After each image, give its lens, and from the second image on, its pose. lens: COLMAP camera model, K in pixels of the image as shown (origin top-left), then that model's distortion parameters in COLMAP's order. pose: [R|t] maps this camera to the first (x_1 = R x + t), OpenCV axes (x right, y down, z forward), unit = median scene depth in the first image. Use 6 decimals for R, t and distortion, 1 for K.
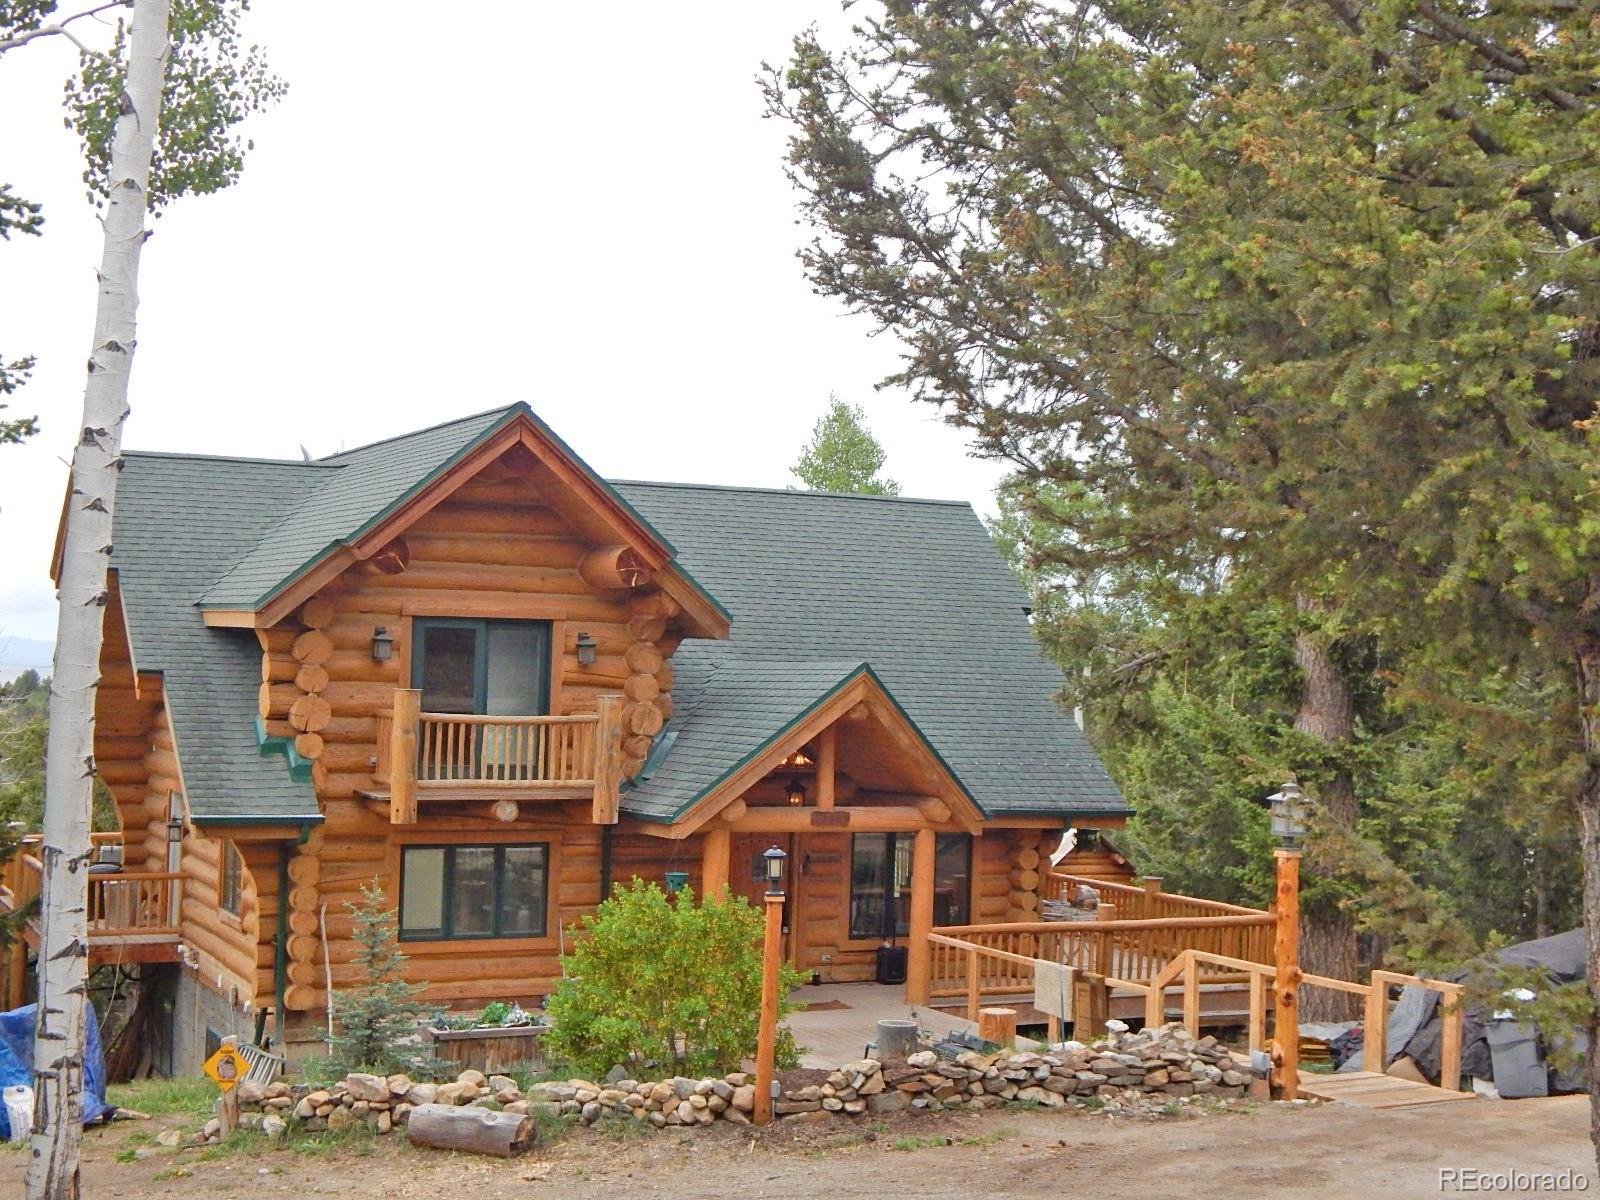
lens RADIAL K [[2218.9, 0, 799.7], [0, 2218.9, 597.8], [0, 0, 1]] dist [0.025373, 0.000000]
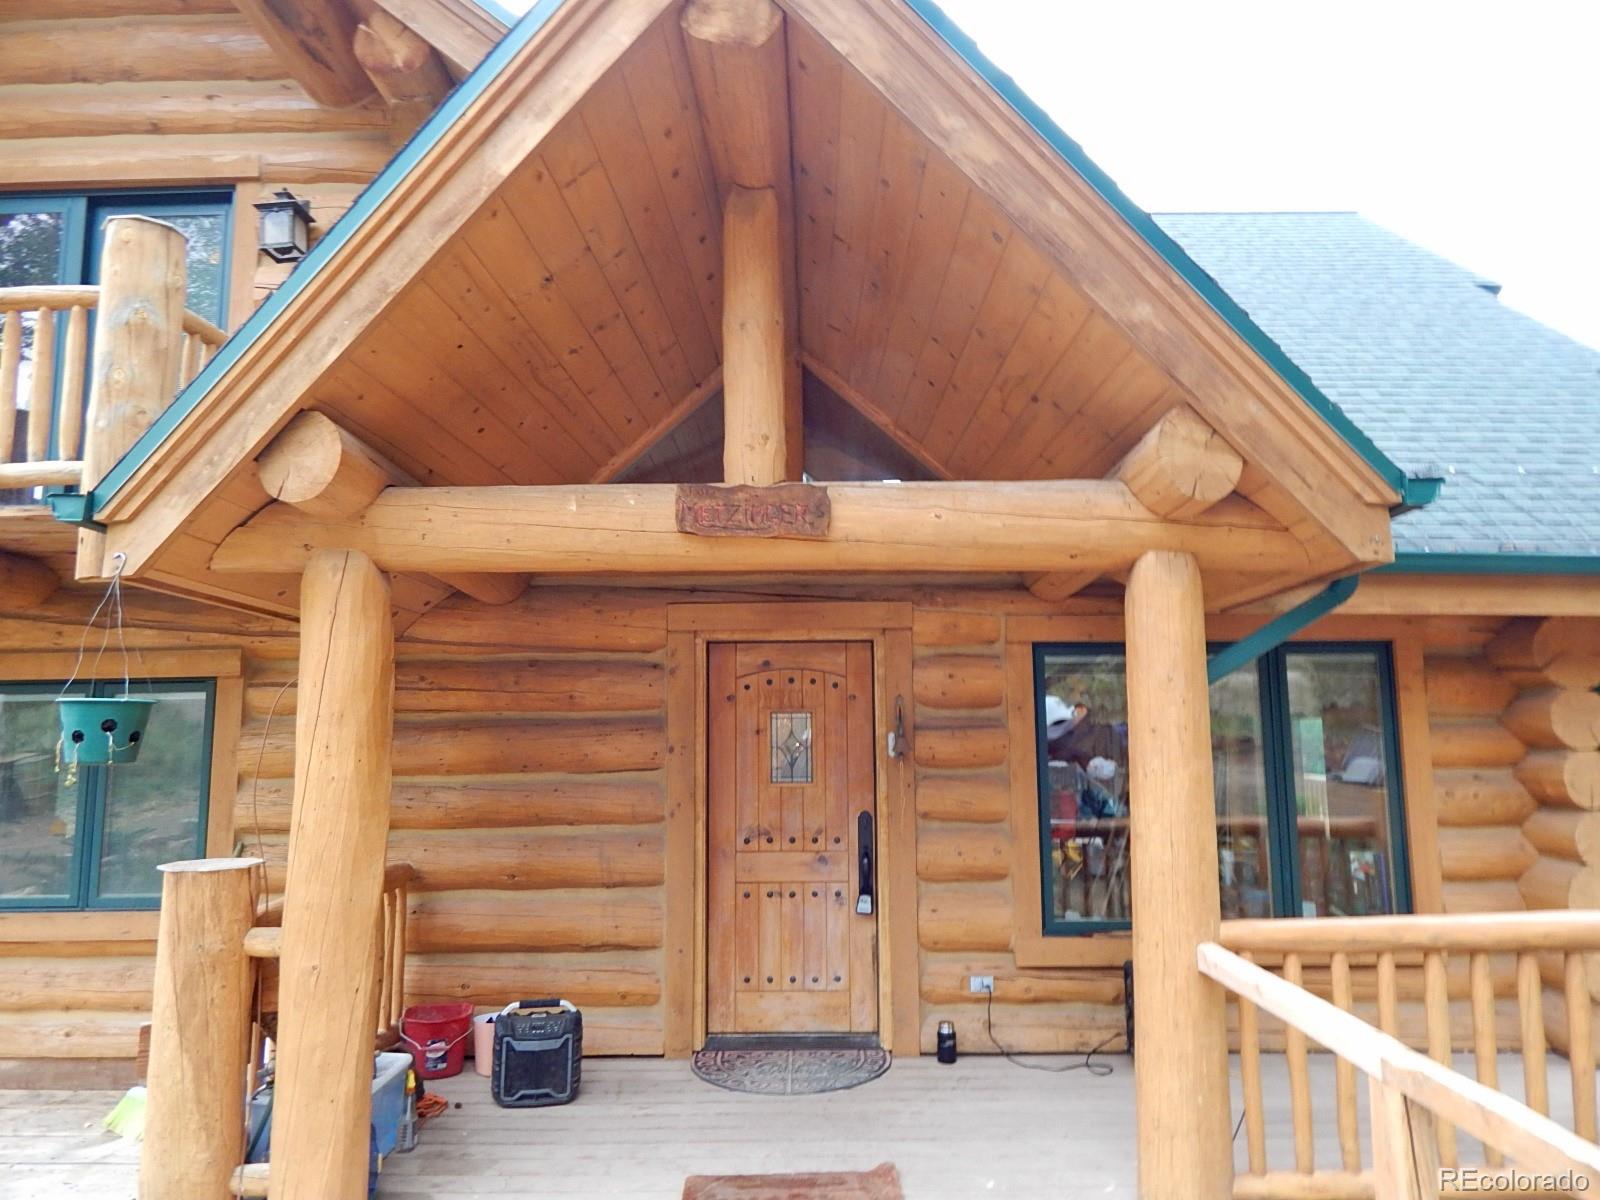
lens RADIAL K [[1048.5, 0, 803.0], [0, 1048.5, 599.0], [0, 0, 1]] dist [0.005006, -0.005494]
pose [[0.889483, -0.097070, -0.446539, 0.076759], [0.047753, 0.991573, -0.120427, 0.125396], [0.454466, 0.085794, 0.886623, 0.879803]]
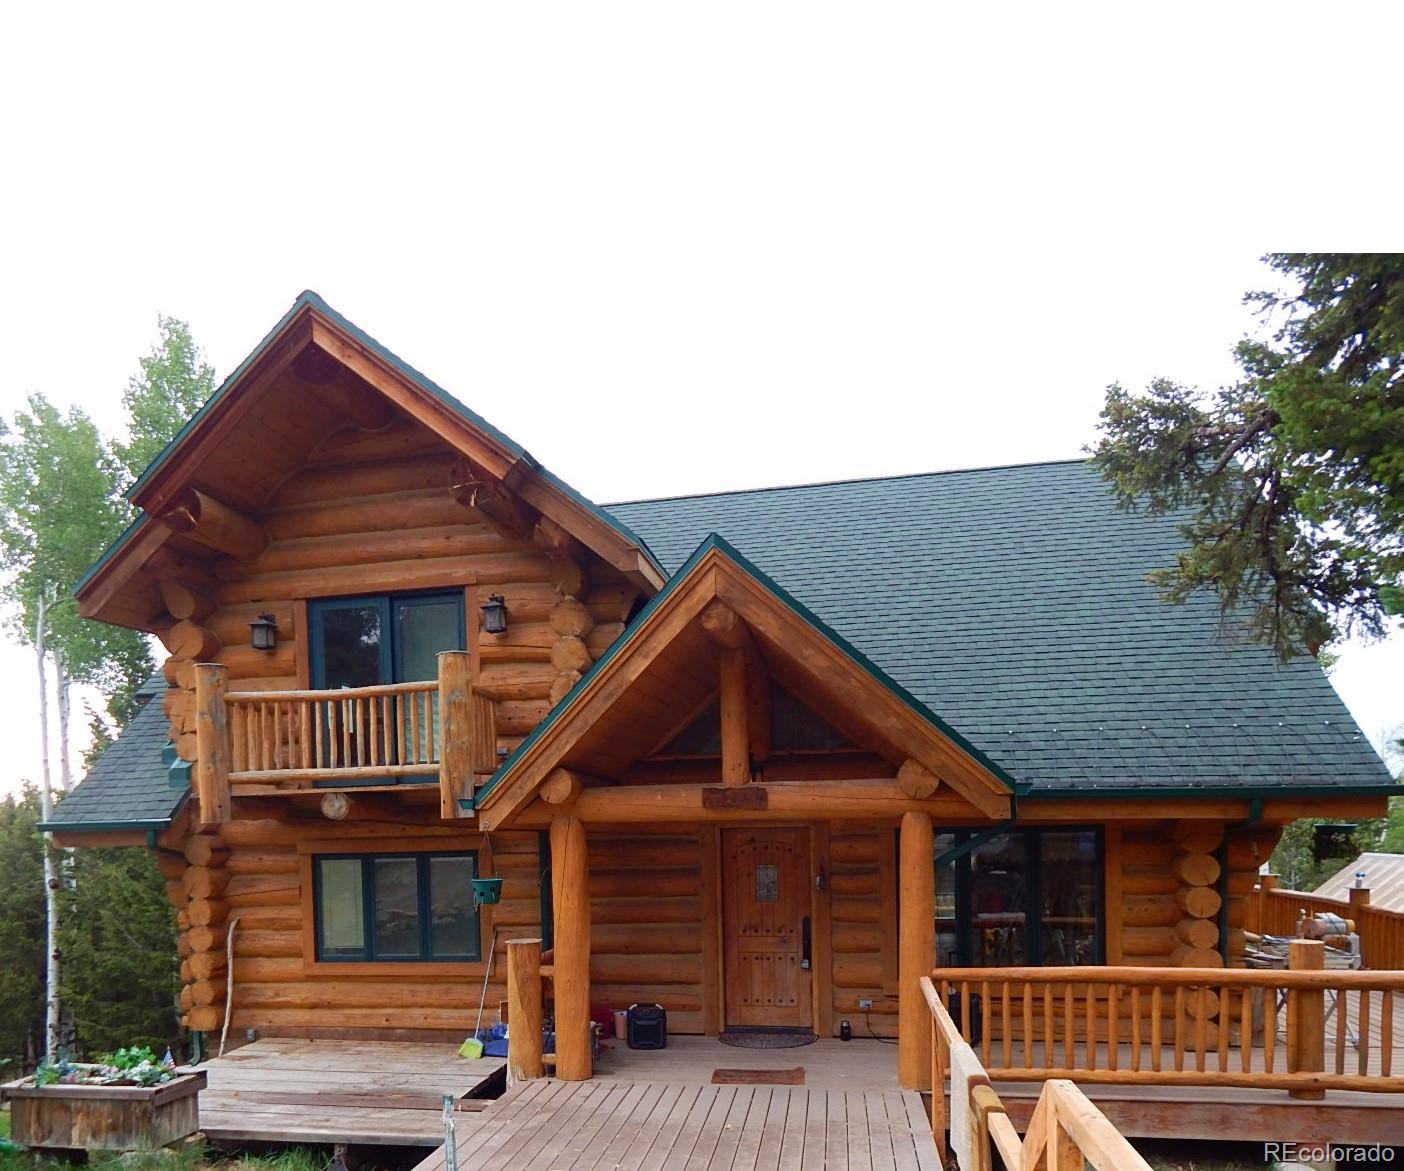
lens RADIAL K [[1030.9, 0, 631.0], [0, 1030.9, 840.2], [0, 0, 1]] dist [0.011067, -0.004207]
pose [[0.783278, -0.038528, -0.620477, 0.178748], [0.062328, 0.997916, 0.016717, 0.103908], [0.618540, -0.051767, 0.784046, 0.733031]]
